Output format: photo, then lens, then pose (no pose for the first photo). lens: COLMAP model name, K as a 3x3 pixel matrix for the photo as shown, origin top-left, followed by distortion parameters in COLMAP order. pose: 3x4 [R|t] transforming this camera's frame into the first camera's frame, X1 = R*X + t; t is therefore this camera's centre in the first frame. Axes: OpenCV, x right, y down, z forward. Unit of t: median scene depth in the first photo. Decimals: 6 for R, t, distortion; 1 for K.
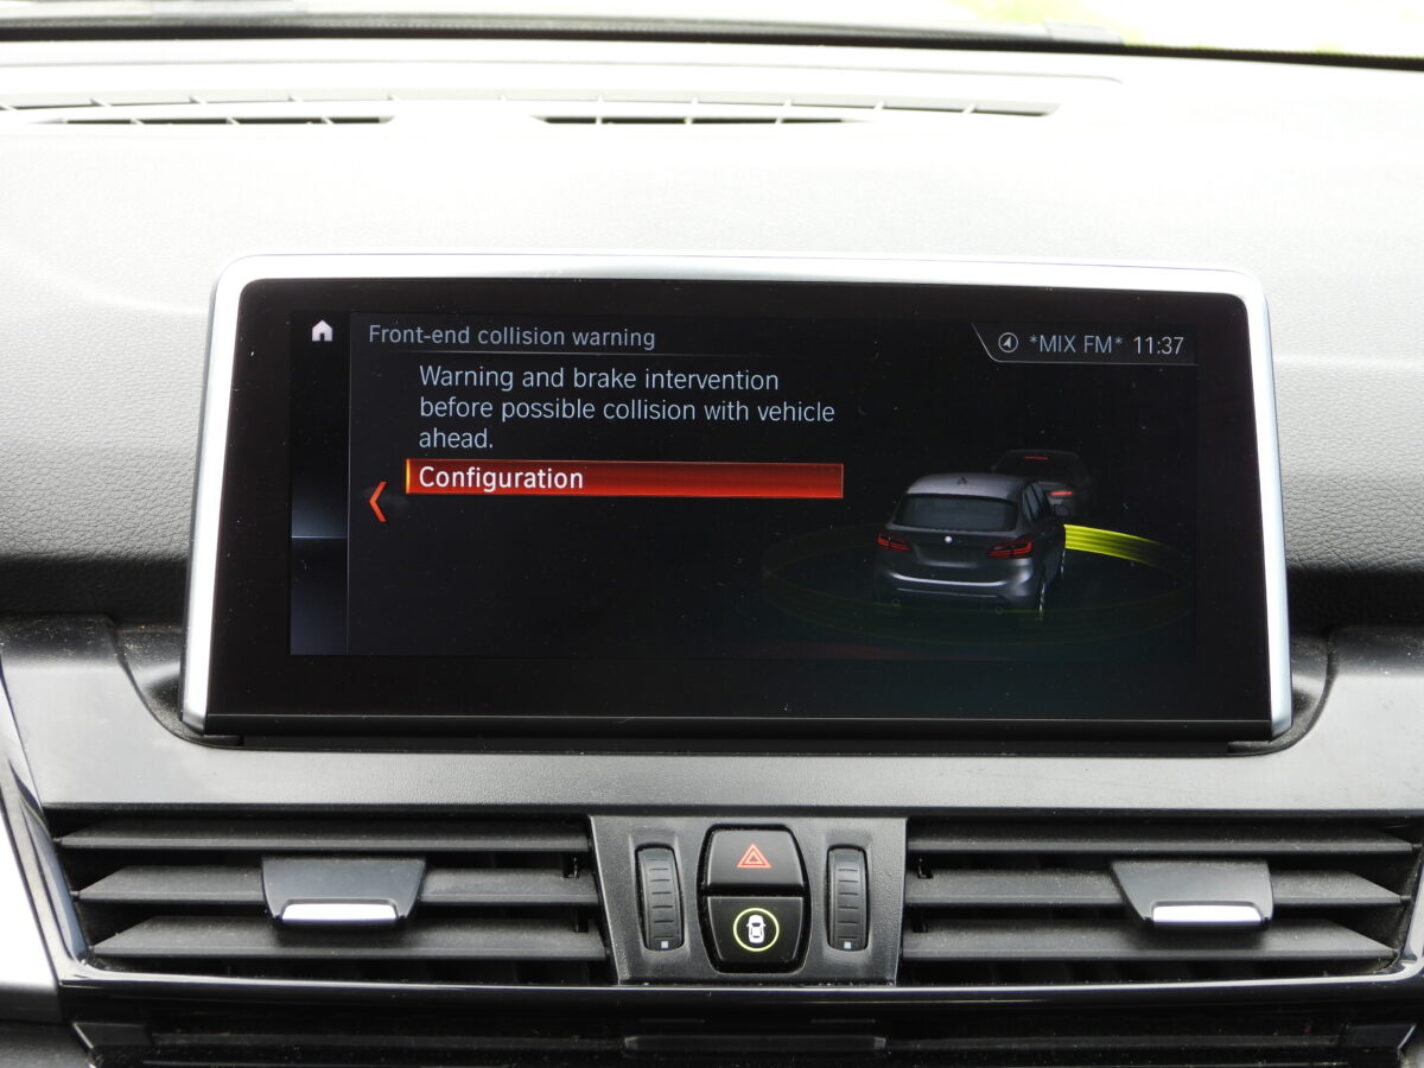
lens RADIAL K [[3900.7, 0, 712.0], [0, 3900.7, 534.0], [0, 0, 1]] dist [-0.099021, -0.796239]
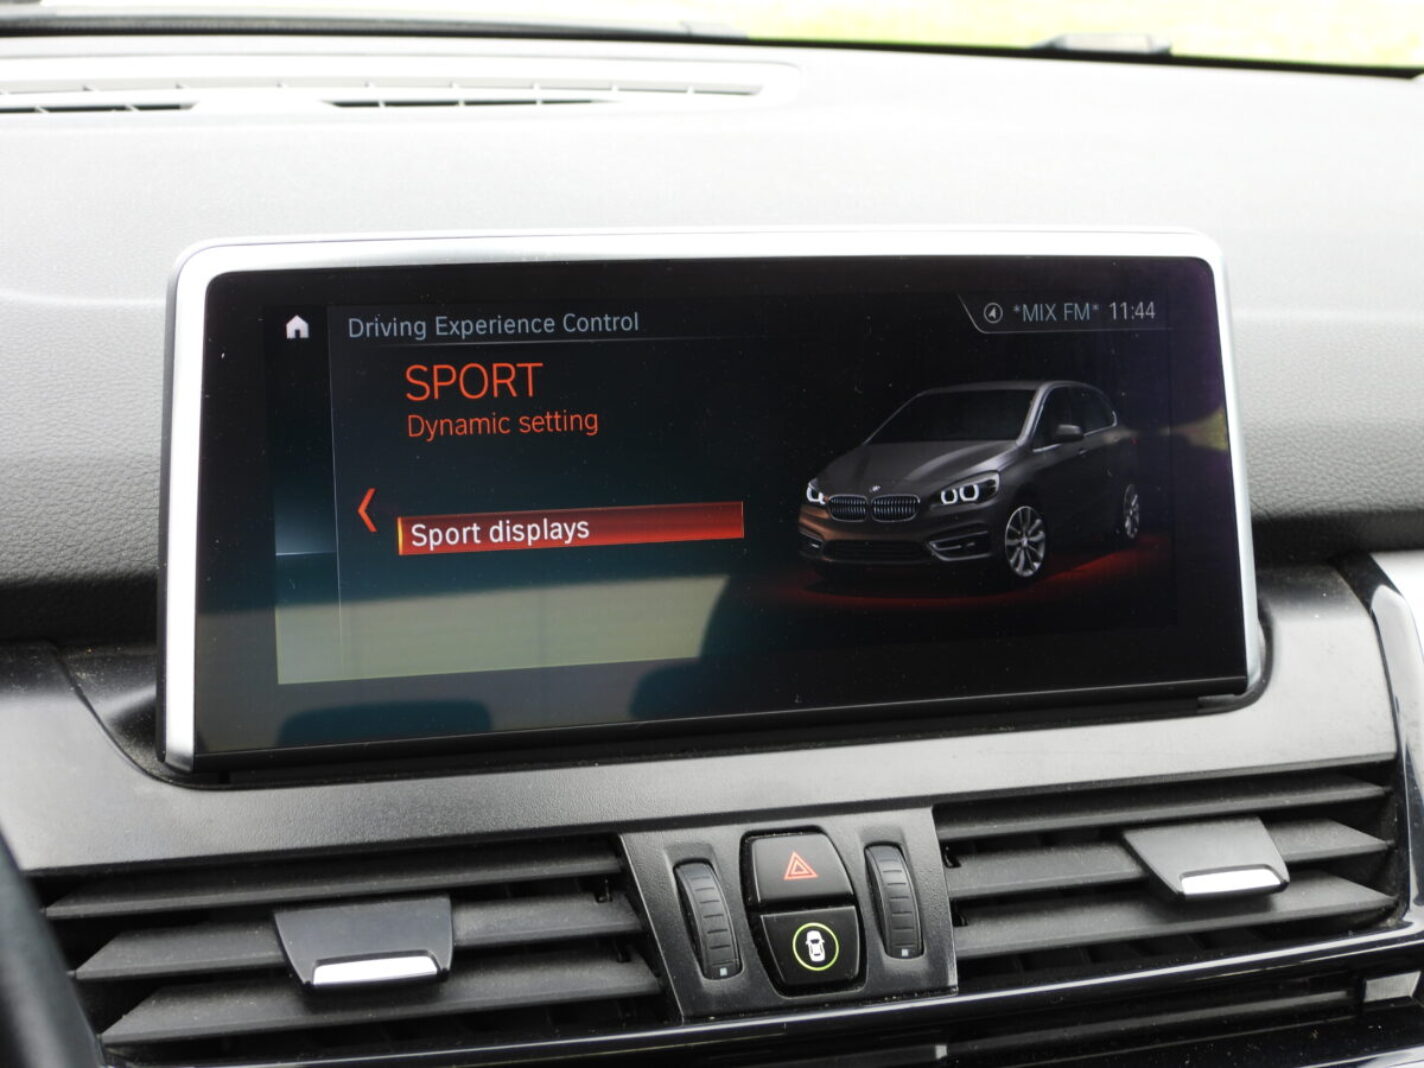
lens RADIAL K [[2487.1, 0, 712.0], [0, 2487.1, 534.0], [0, 0, 1]] dist [-0.067623, -0.052113]
pose [[0.972029, -0.054175, 0.228528, -0.141888], [0.040494, 0.997119, 0.064137, -0.037342], [-0.231344, -0.053089, 0.971422, 0.413076]]
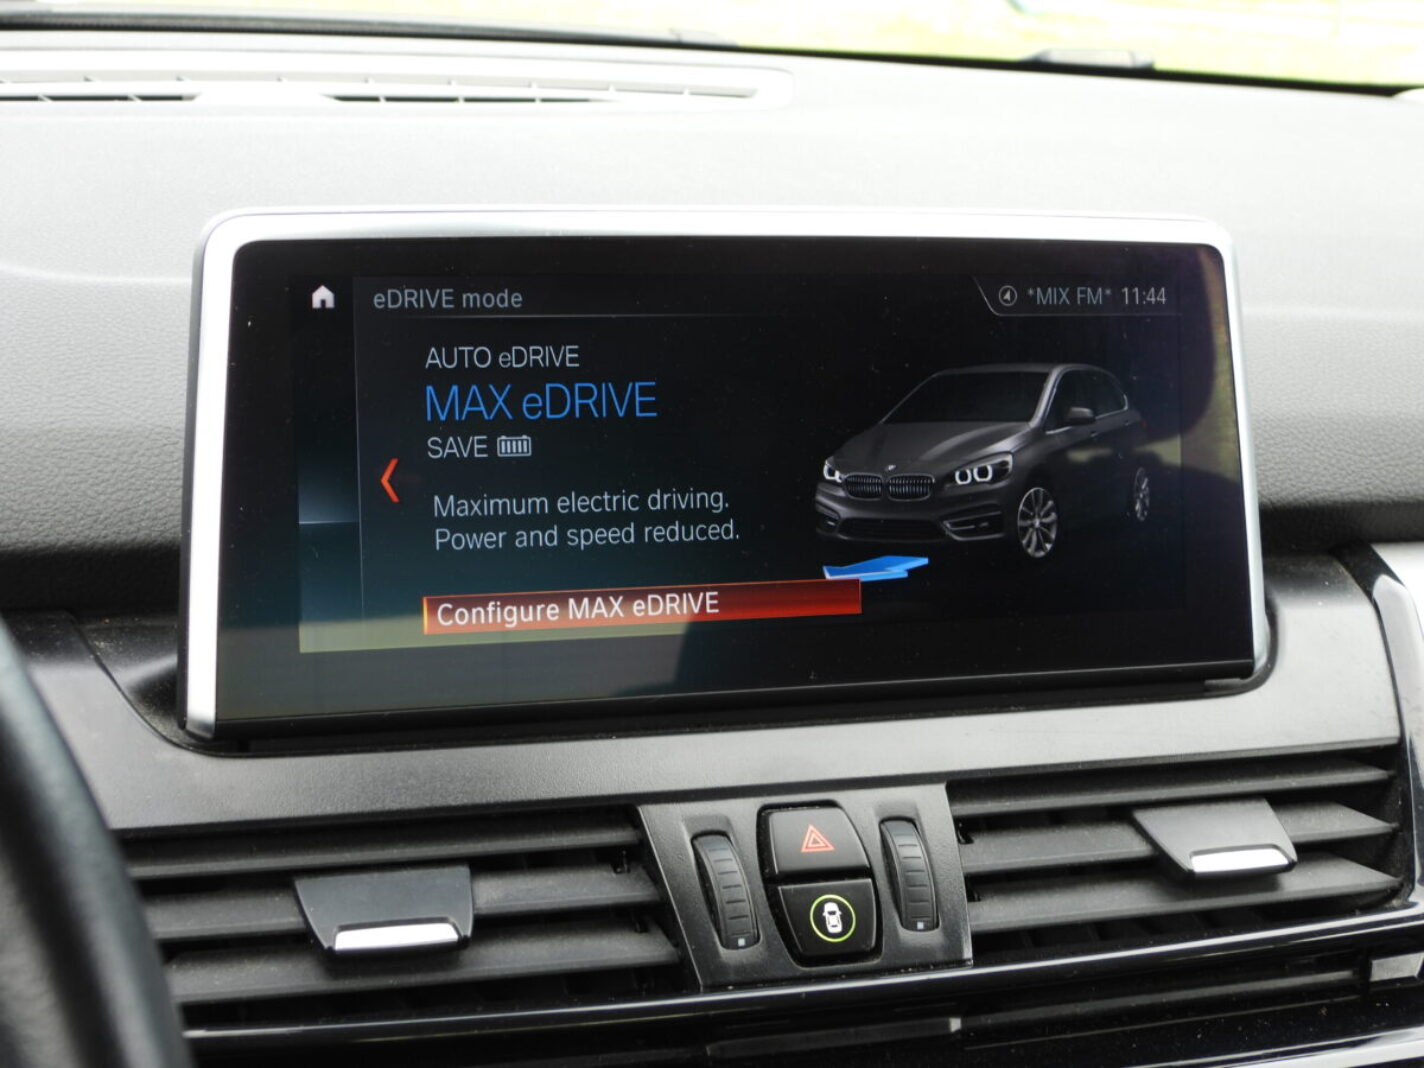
lens RADIAL K [[2487.1, 0, 712.0], [0, 2487.1, 534.0], [0, 0, 1]] dist [-0.067623, -0.052113]
pose [[0.967859, -0.042215, 0.247924, -0.159514], [0.030486, 0.998235, 0.050959, -0.023541], [-0.249637, -0.041763, 0.967438, 0.412298]]
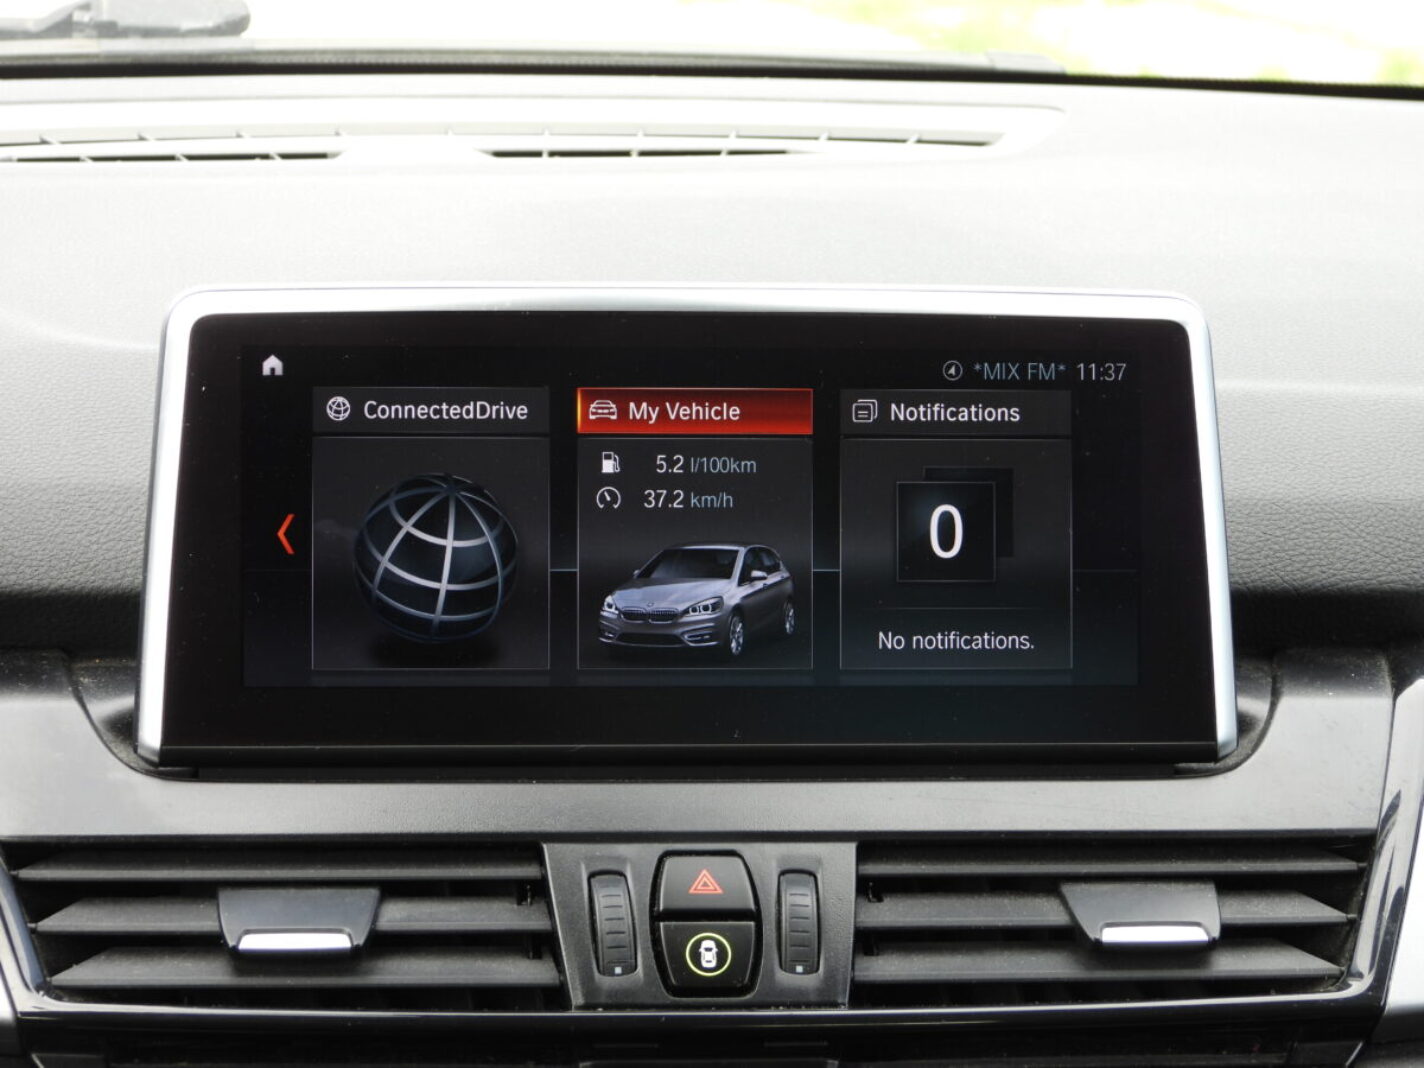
lens RADIAL K [[3900.7, 0, 712.0], [0, 3900.7, 534.0], [0, 0, 1]] dist [-0.099021, -0.796239]
pose [[0.999874, -0.009719, 0.012519, 0.000635], [0.009819, 0.999921, -0.007884, 0.000614], [-0.012441, 0.008006, 0.999891, -0.009193]]
